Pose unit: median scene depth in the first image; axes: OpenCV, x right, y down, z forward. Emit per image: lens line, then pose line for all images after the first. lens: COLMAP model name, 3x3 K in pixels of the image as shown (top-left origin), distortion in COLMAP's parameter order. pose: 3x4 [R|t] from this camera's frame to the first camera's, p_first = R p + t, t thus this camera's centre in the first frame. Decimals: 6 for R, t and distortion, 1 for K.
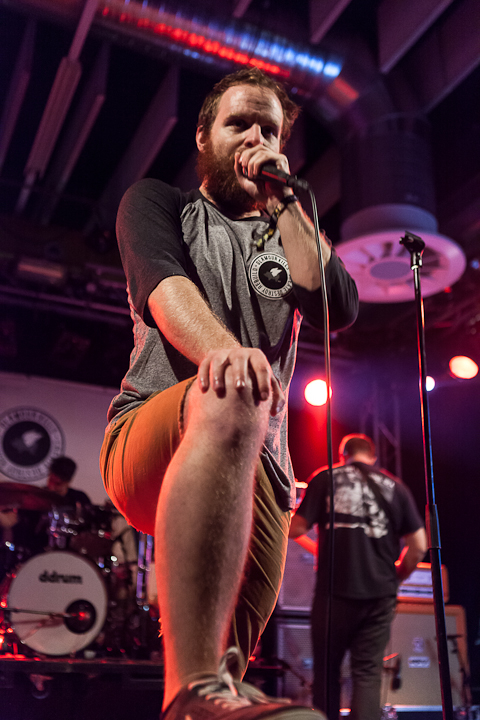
lens RADIAL K [[796.6, 0, 243.1], [0, 796.6, 359.7], [0, 0, 1]] dist [-0.001539, -0.052394]
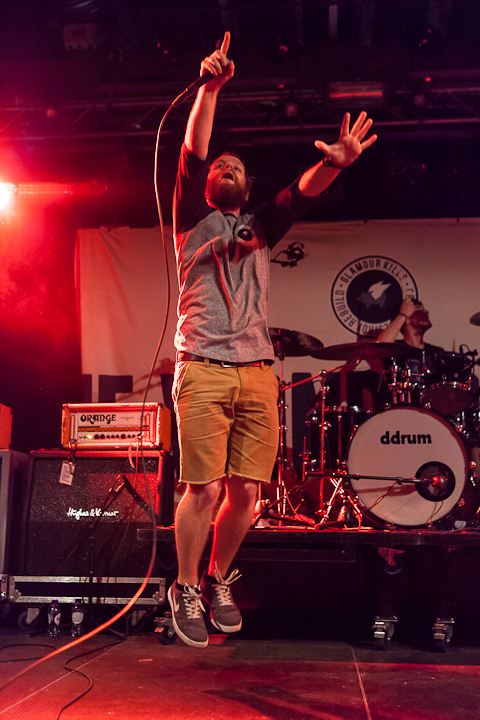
lens RADIAL K [[843.3, 0, 240.0], [0, 843.3, 360.0], [0, 0, 1]] dist [-0.022859, -0.010190]
pose [[0.865975, -0.110891, -0.487638, 0.064314], [0.187102, 0.976130, 0.110290, 0.061188], [0.463768, -0.186746, 0.866052, 0.158295]]
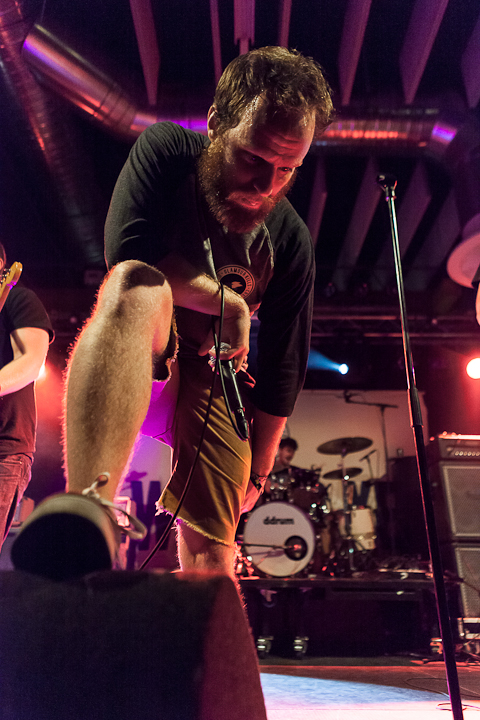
lens RADIAL K [[543.5, 0, 240.0], [0, 543.5, 360.0], [0, 0, 1]] dist [0.000820, -0.000146]
pose [[0.914482, -0.175426, -0.364621, 0.109394], [0.156750, 0.984356, -0.080457, 0.060456], [0.373031, 0.016422, 0.927674, 0.076741]]
